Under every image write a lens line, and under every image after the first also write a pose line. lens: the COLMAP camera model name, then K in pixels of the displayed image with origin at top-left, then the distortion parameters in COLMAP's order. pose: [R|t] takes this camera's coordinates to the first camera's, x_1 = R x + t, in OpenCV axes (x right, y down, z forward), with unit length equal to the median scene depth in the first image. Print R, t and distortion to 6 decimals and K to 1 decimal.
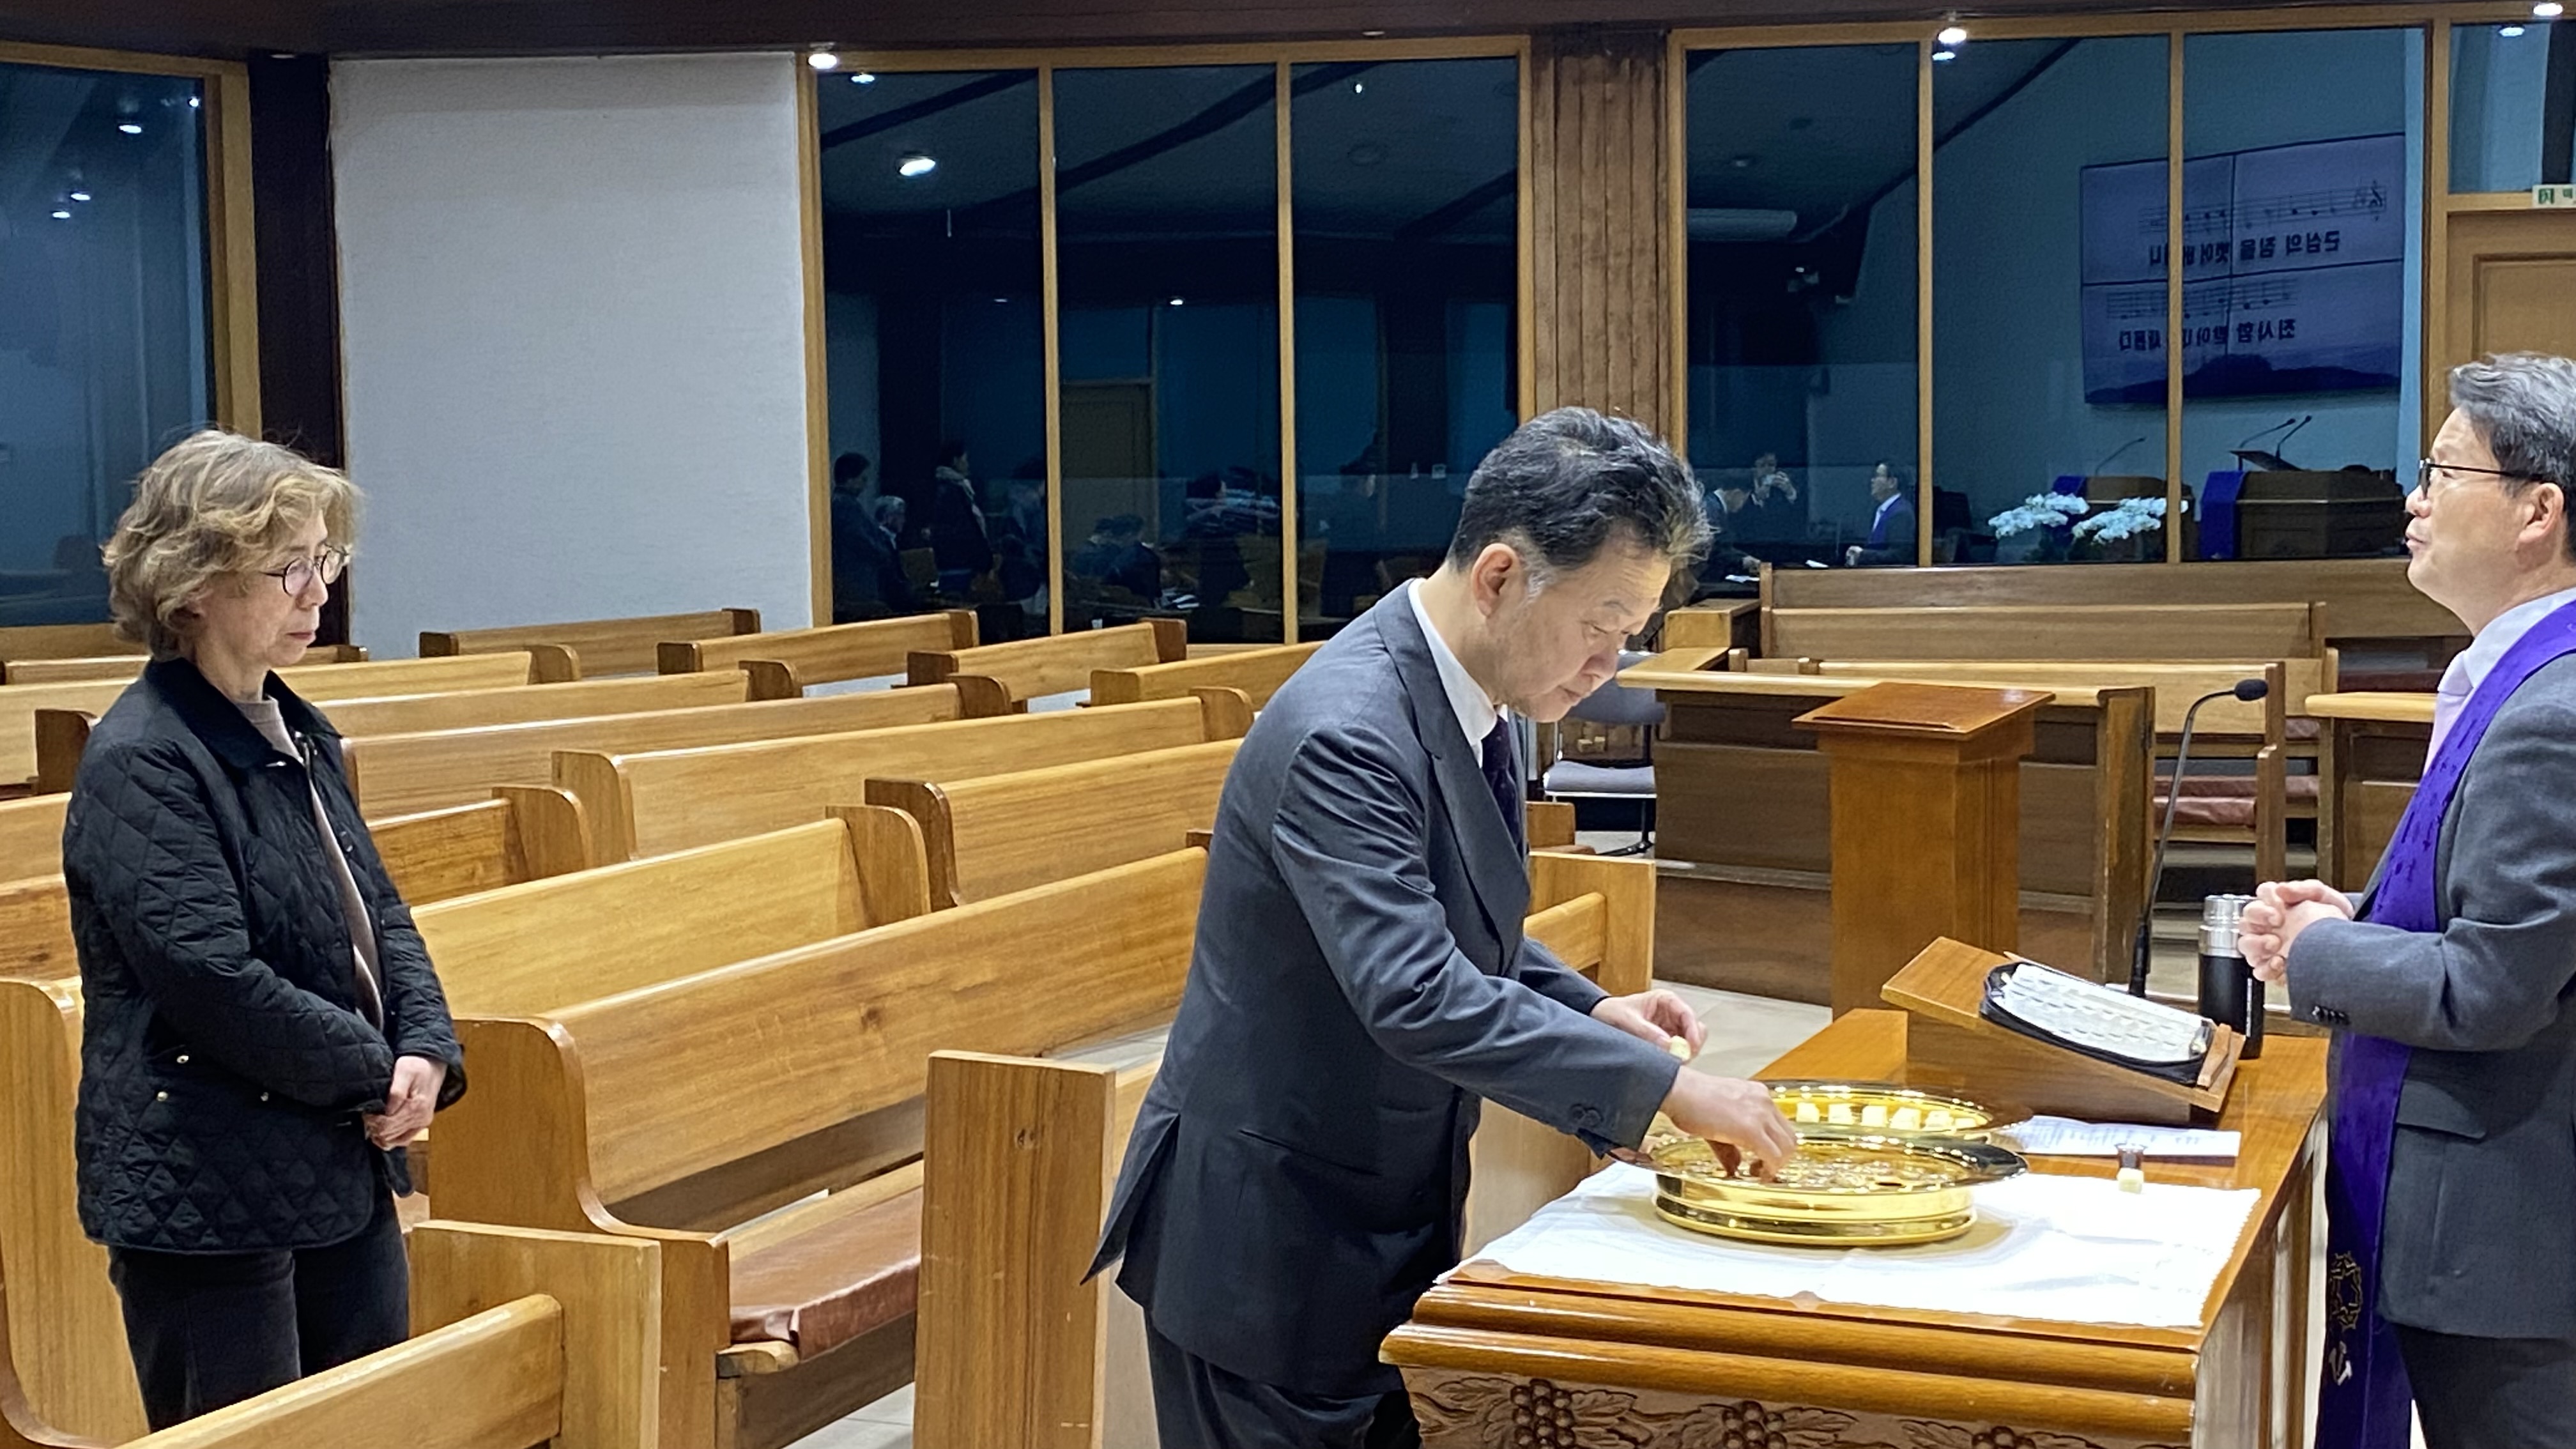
lens RADIAL K [[3500.7, 0, 1289.1], [0, 3500.7, 728.2], [0, 0, 1]] dist [0.146694, 0.000000]
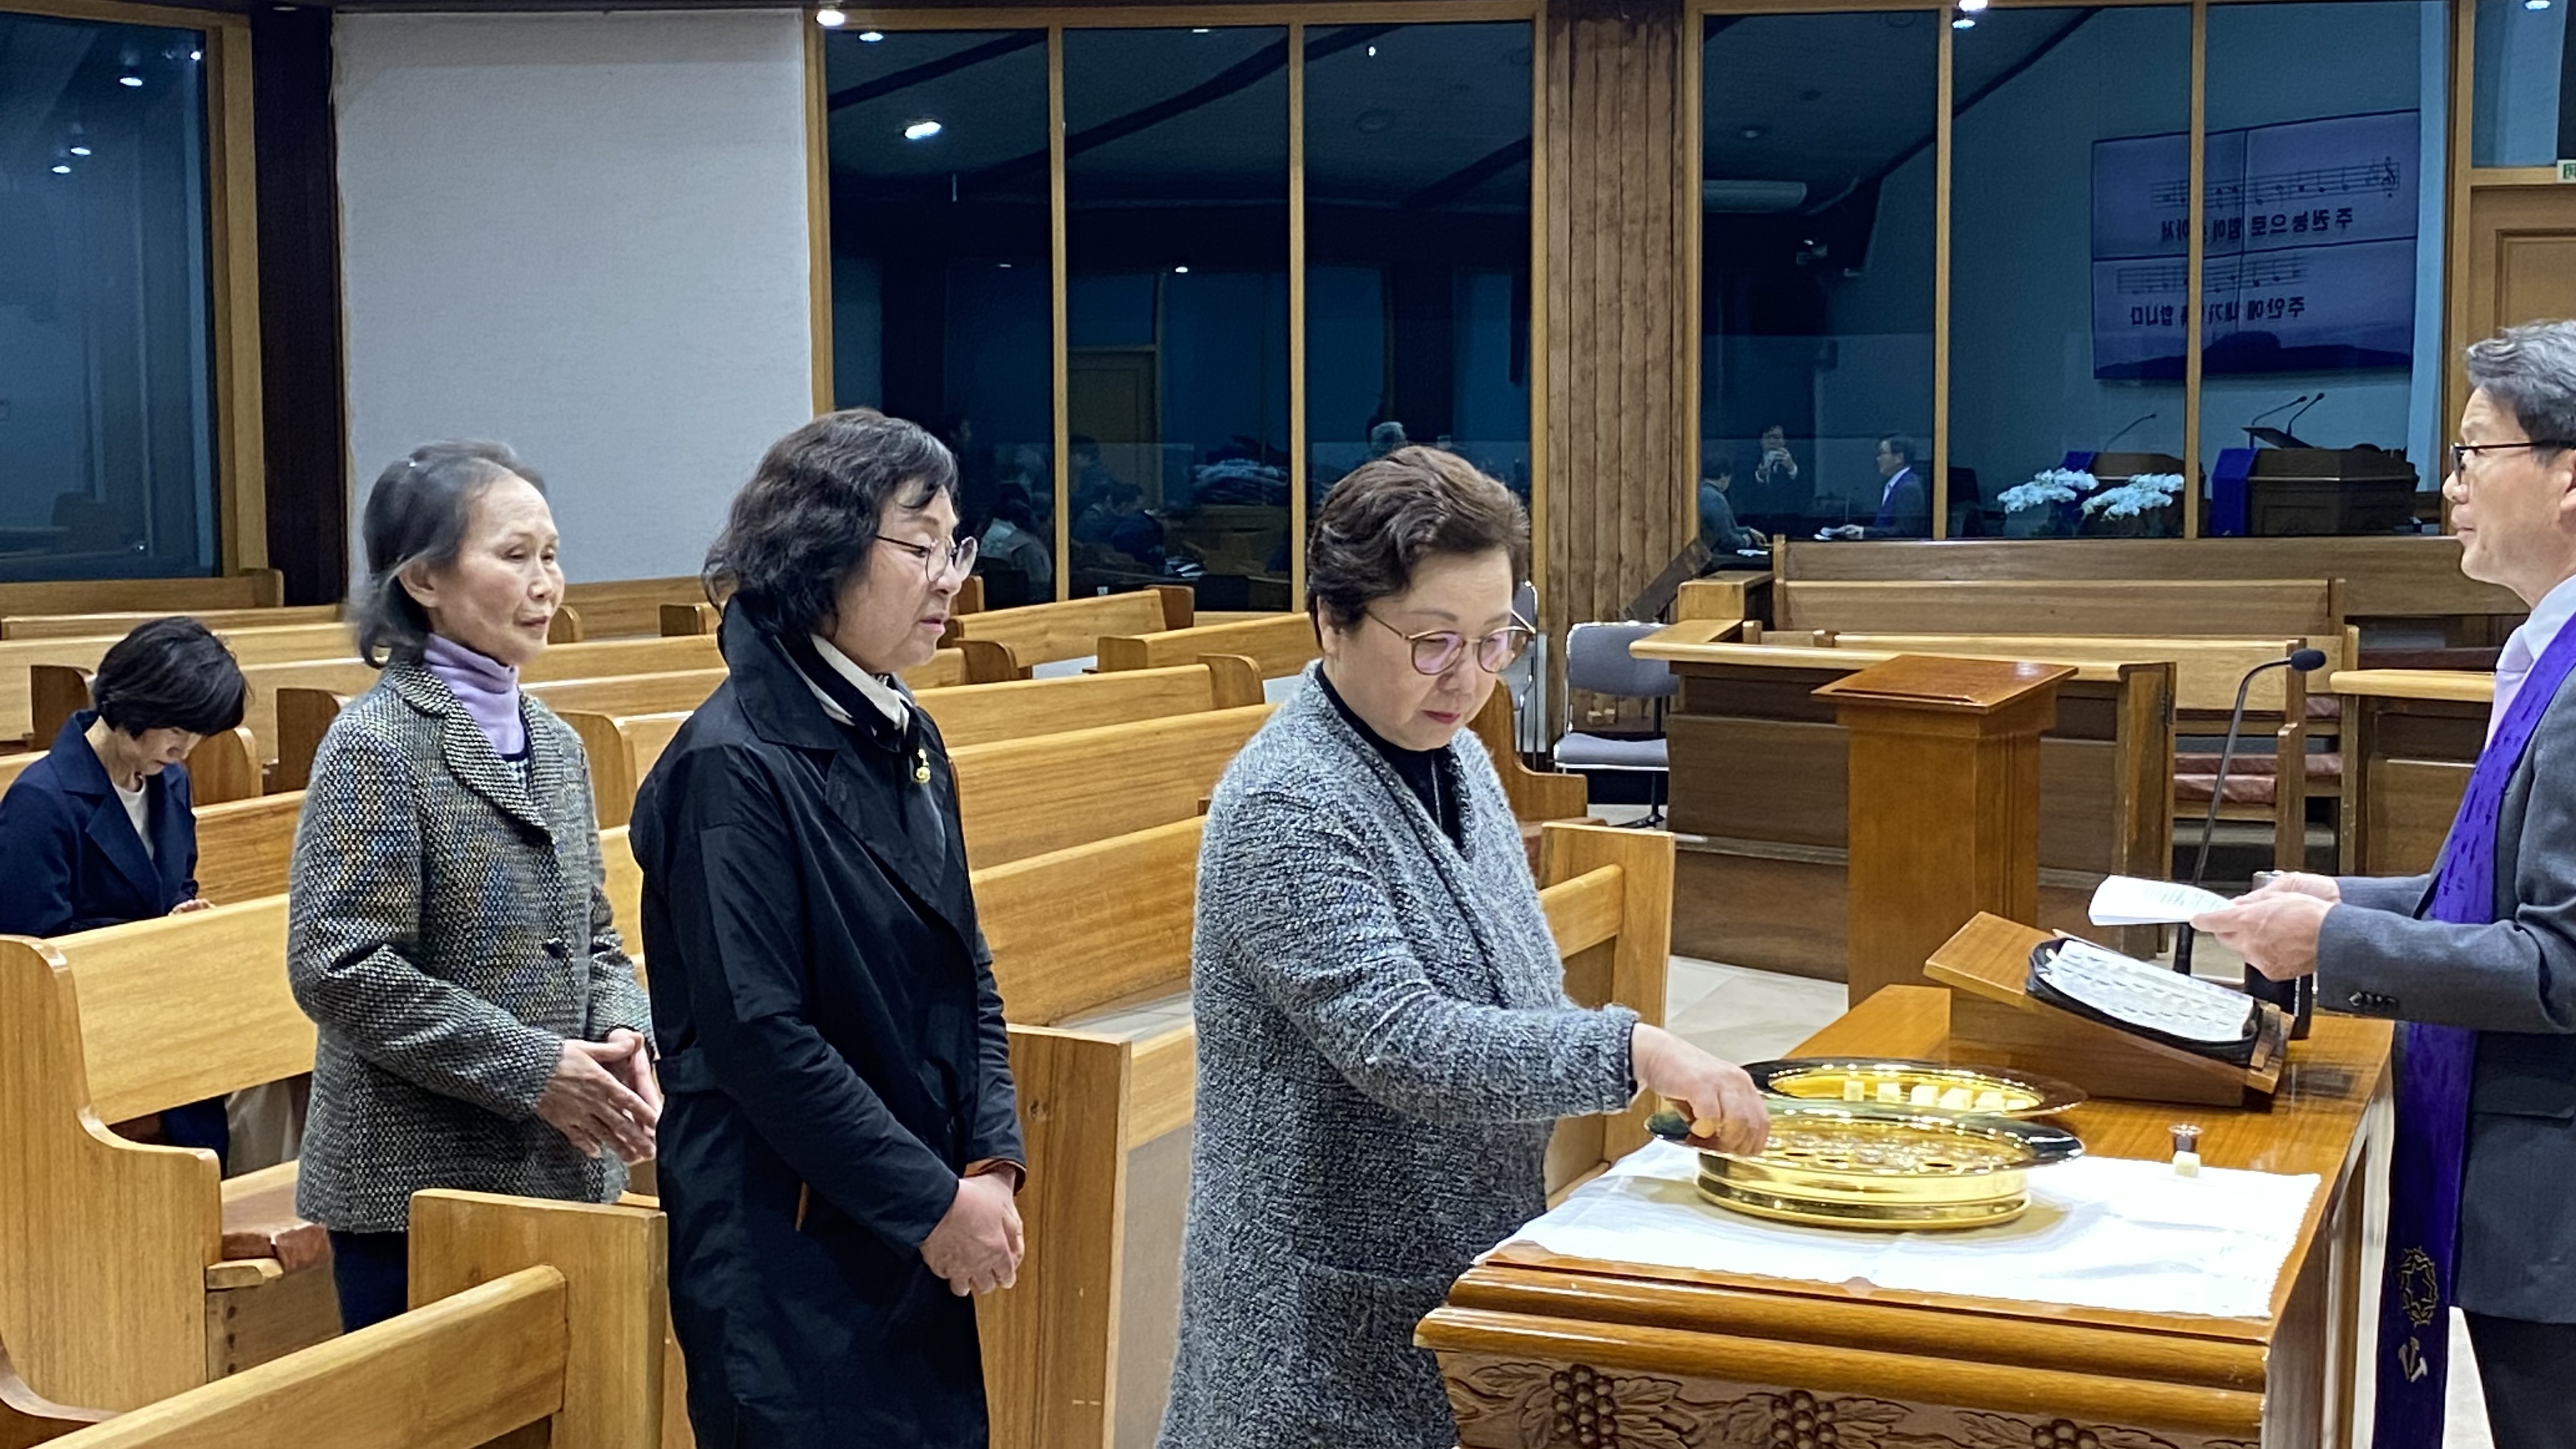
lens RADIAL K [[3500.7, 0, 1284.3], [0, 3500.7, 726.4], [0, 0, 1]] dist [0.146694, 0.000000]
pose [[0.999958, 0.009108, -0.000696, -0.003070], [-0.009103, 0.999931, 0.007473, 0.001037], [0.000764, -0.007466, 0.999972, 0.010618]]
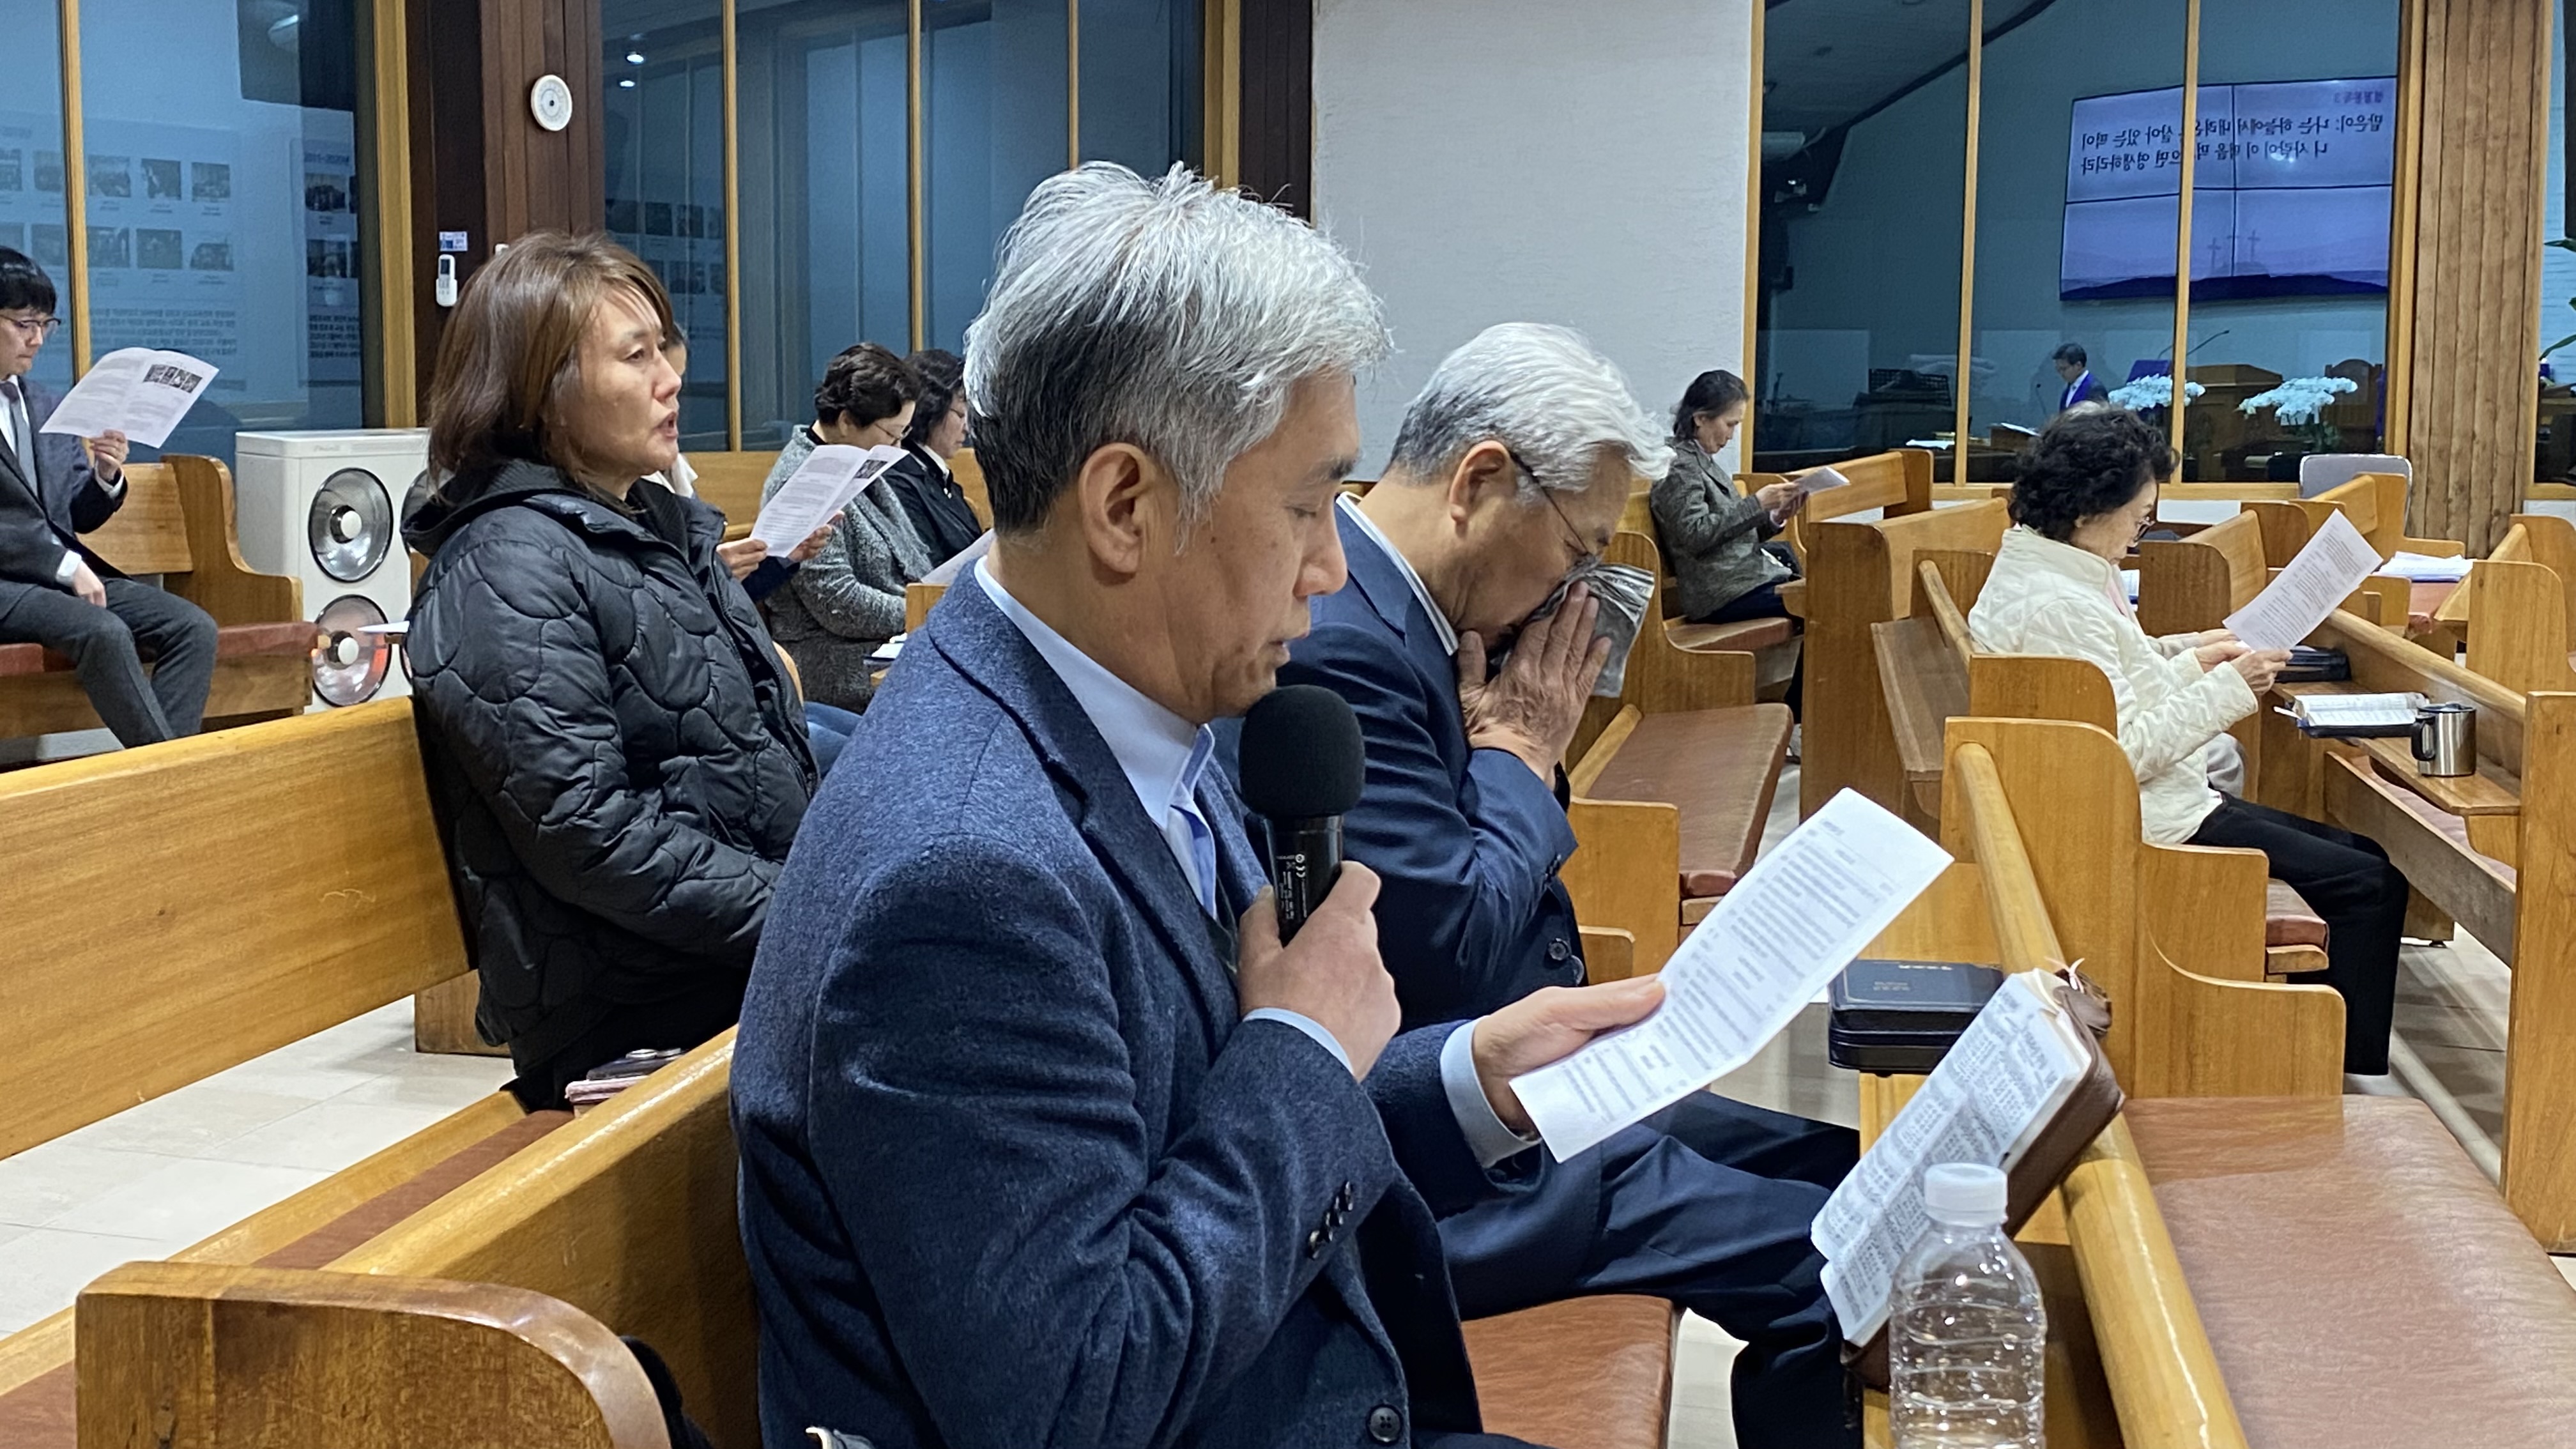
lens RADIAL K [[3147.2, 0, 1289.0], [0, 3147.2, 727.7], [0, 0, 1]] dist [-0.000743, 0.000000]
pose [[0.983400, -0.005769, 0.181359, -0.568968], [-0.001055, 0.999296, 0.037508, 0.019394], [-0.181448, -0.037077, 0.982701, 0.093433]]
